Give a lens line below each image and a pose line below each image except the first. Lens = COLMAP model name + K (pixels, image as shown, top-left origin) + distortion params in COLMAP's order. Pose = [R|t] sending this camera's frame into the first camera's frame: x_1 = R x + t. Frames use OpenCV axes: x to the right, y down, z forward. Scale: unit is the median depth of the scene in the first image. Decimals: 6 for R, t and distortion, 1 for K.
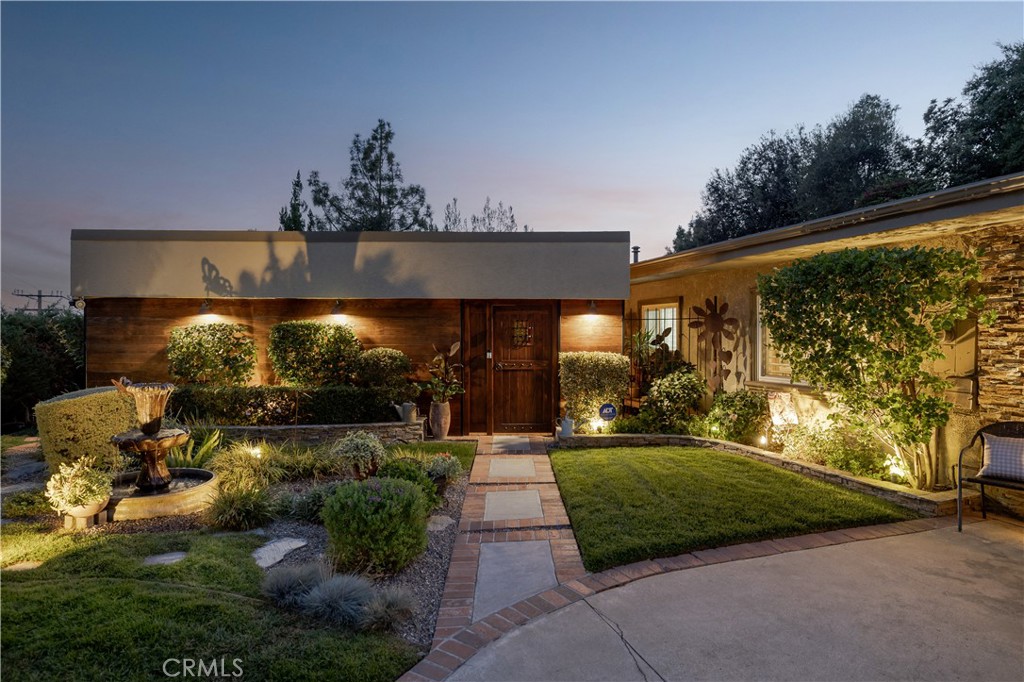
lens RADIAL K [[579.6, 0, 512.0], [0, 579.6, 341.0], [0, 0, 1]] dist [0.003995, 0.000955]
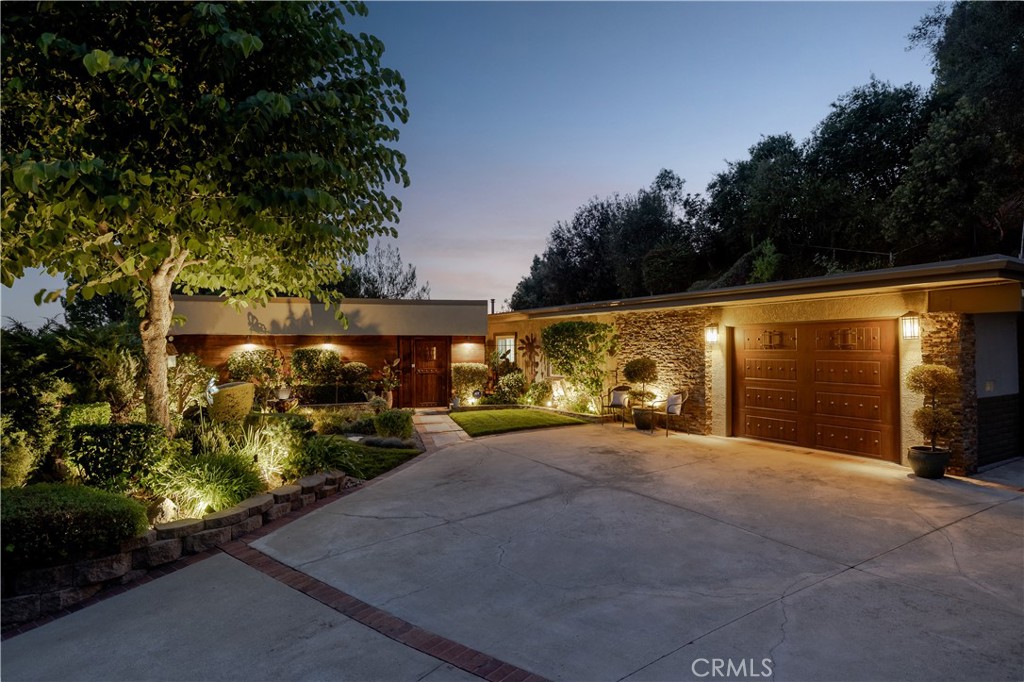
lens RADIAL K [[579.6, 0, 512.0], [0, 579.6, 341.0], [0, 0, 1]] dist [0.003995, 0.000955]
pose [[0.973843, -0.002593, 0.227207, -0.154268], [0.008250, 0.999679, -0.023951, -0.006953], [-0.227072, 0.025199, 0.973552, -0.881616]]
